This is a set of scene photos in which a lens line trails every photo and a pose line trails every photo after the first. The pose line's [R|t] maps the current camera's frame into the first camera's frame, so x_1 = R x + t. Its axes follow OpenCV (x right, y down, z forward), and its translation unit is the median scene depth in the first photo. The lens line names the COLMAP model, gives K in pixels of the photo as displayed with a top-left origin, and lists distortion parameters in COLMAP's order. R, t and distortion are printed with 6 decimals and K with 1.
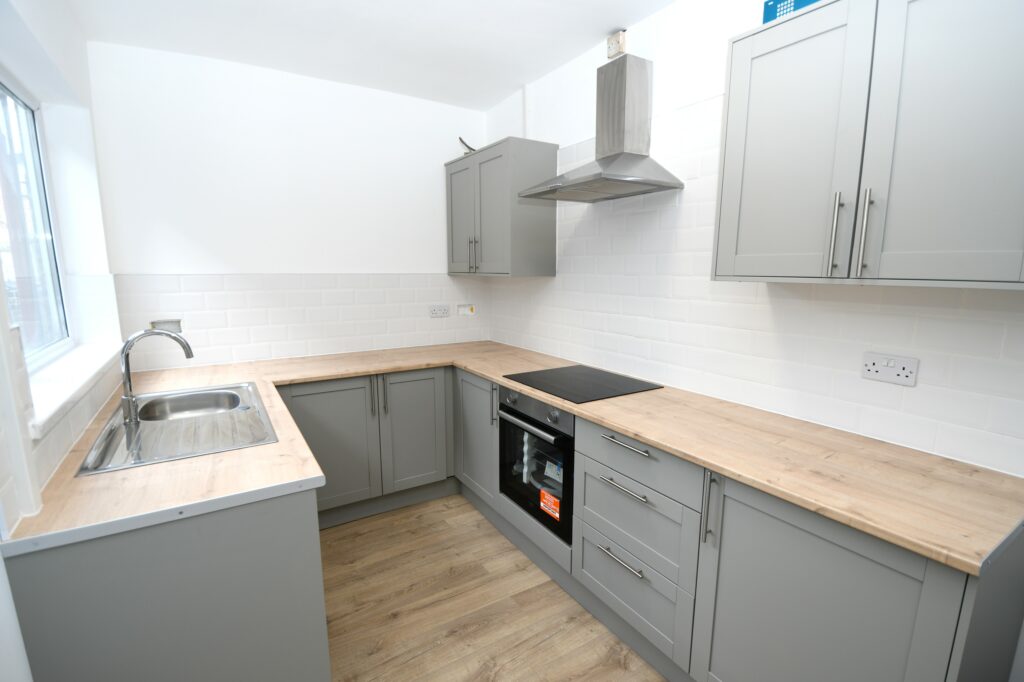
lens RADIAL K [[454.6, 0, 512.0], [0, 454.6, 341.0], [0, 0, 1]] dist [0.014414, -0.000449]
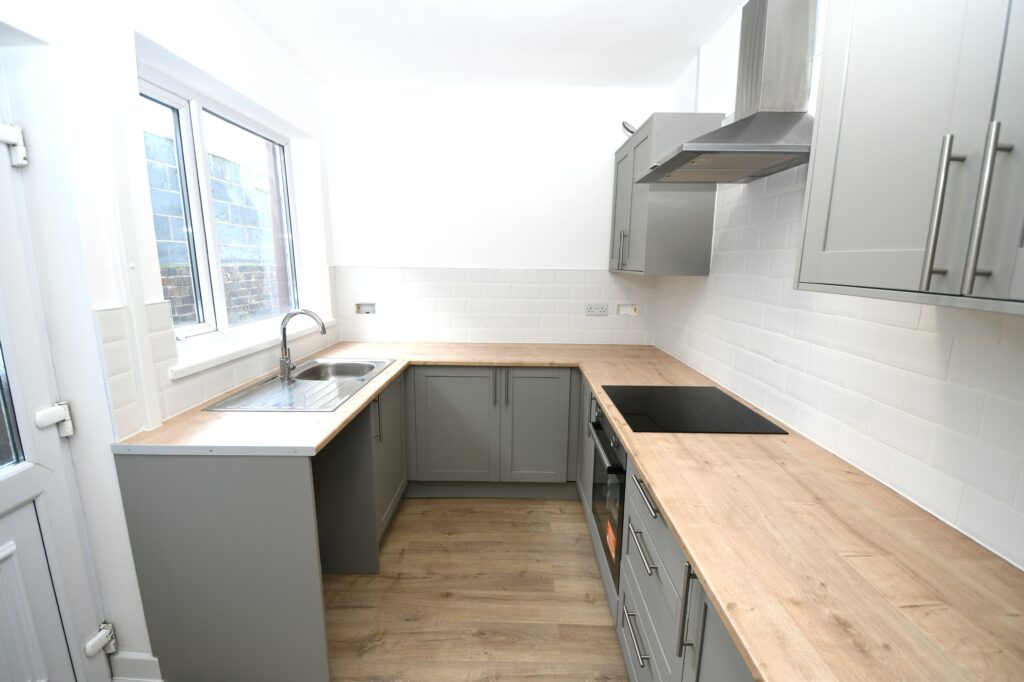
lens RADIAL K [[453.6, 0, 512.7], [0, 453.6, 345.3], [0, 0, 1]] dist [0.011450, -0.000599]
pose [[0.856322, 0.102995, -0.506068, 0.294349], [-0.092535, 0.994653, 0.045853, -0.029439], [0.508085, 0.007564, 0.861274, 0.144443]]
